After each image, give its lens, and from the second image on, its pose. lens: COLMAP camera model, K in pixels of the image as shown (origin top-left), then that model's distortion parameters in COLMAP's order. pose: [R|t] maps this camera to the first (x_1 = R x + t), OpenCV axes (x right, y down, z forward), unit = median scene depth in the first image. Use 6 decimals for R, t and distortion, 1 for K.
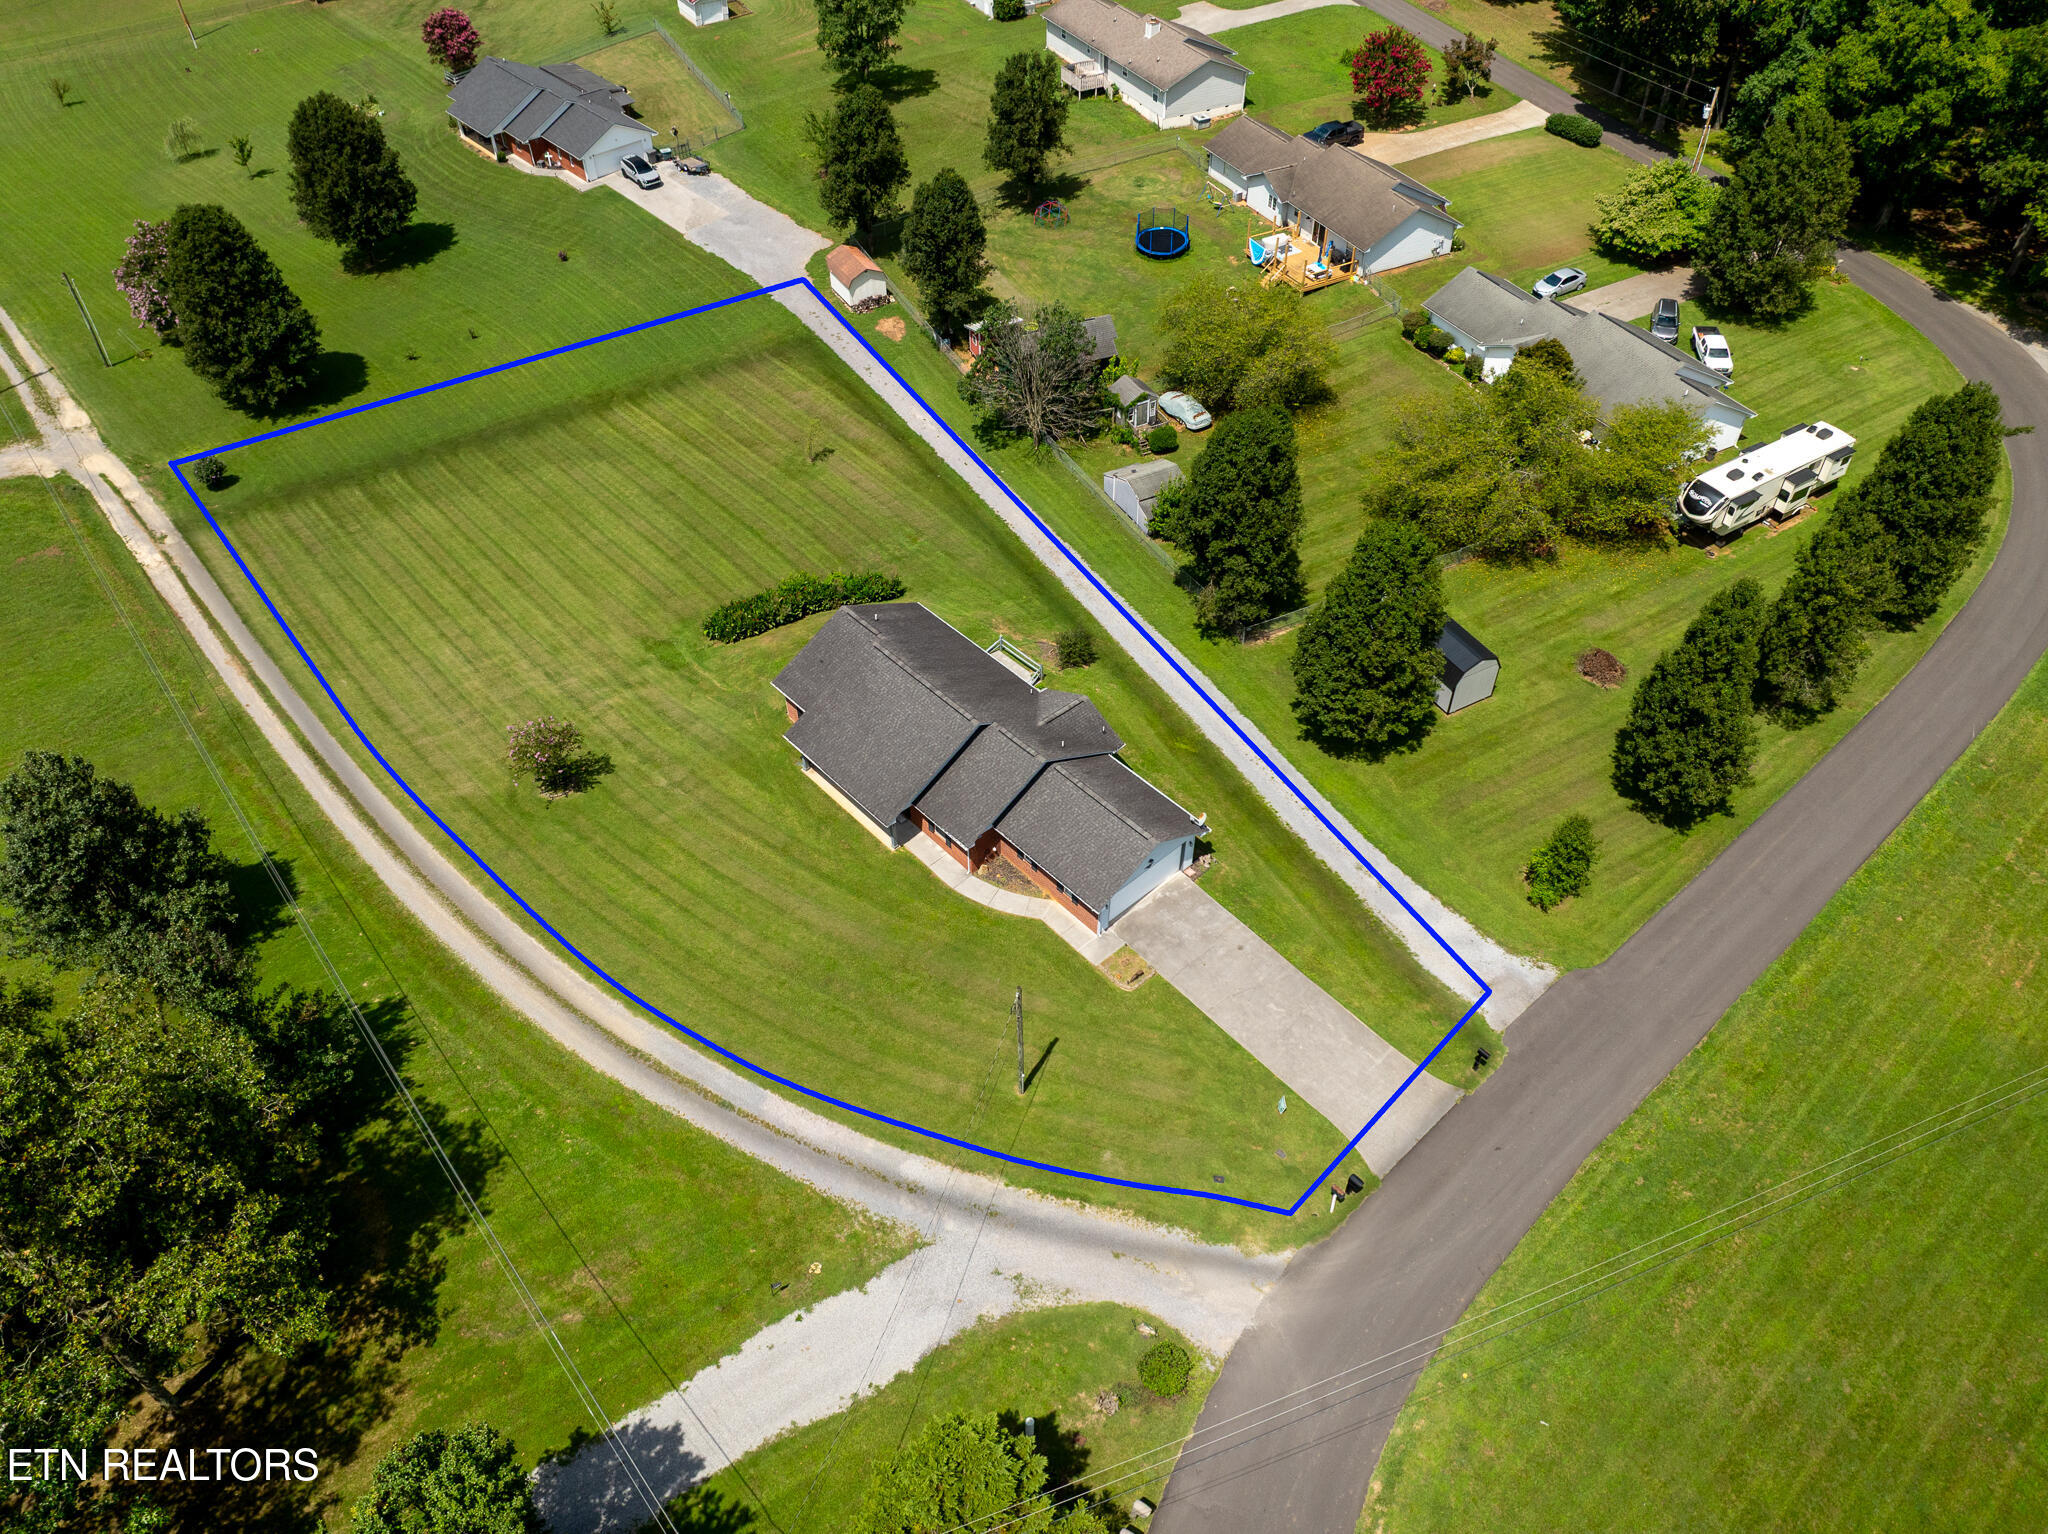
lens RADIAL K [[1451.8, 0, 1024.0], [0, 1451.8, 767.0], [0, 0, 1]] dist [-0.033683, 0.003968]
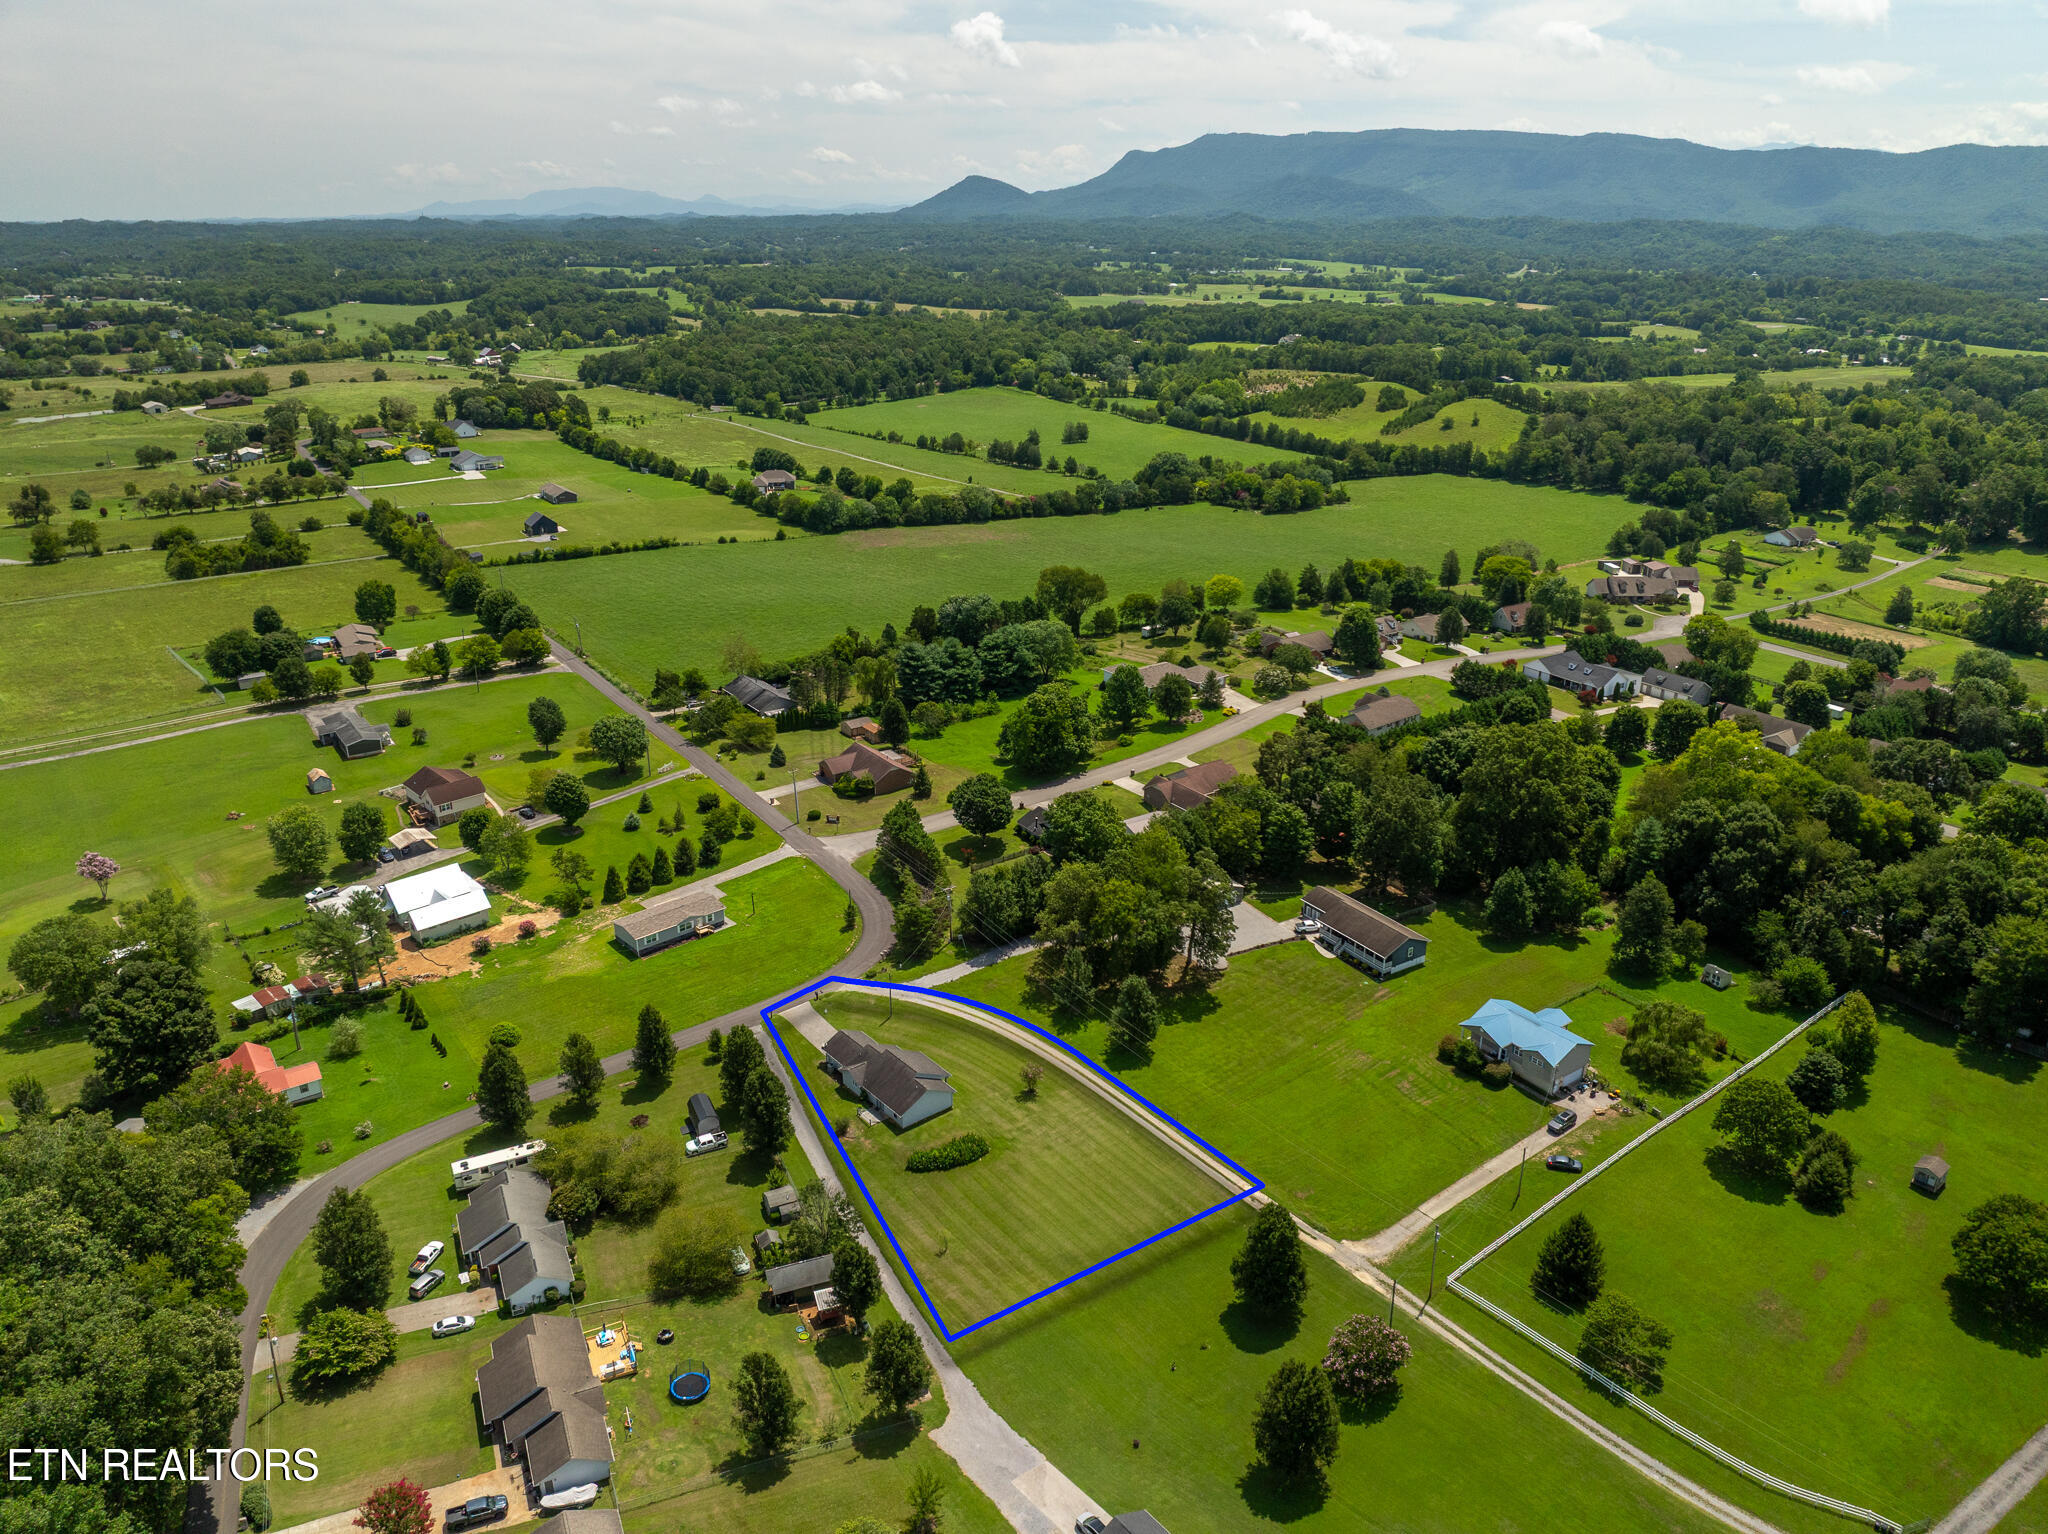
lens RADIAL K [[1451.8, 0, 1024.0], [0, 1451.8, 767.0], [0, 0, 1]] dist [-0.033683, 0.003968]
pose [[-0.998329, -0.014690, 0.055884, -0.361218], [0.045214, 0.403603, 0.913816, -2.286912], [-0.035979, 0.914816, -0.402265, 1.238938]]
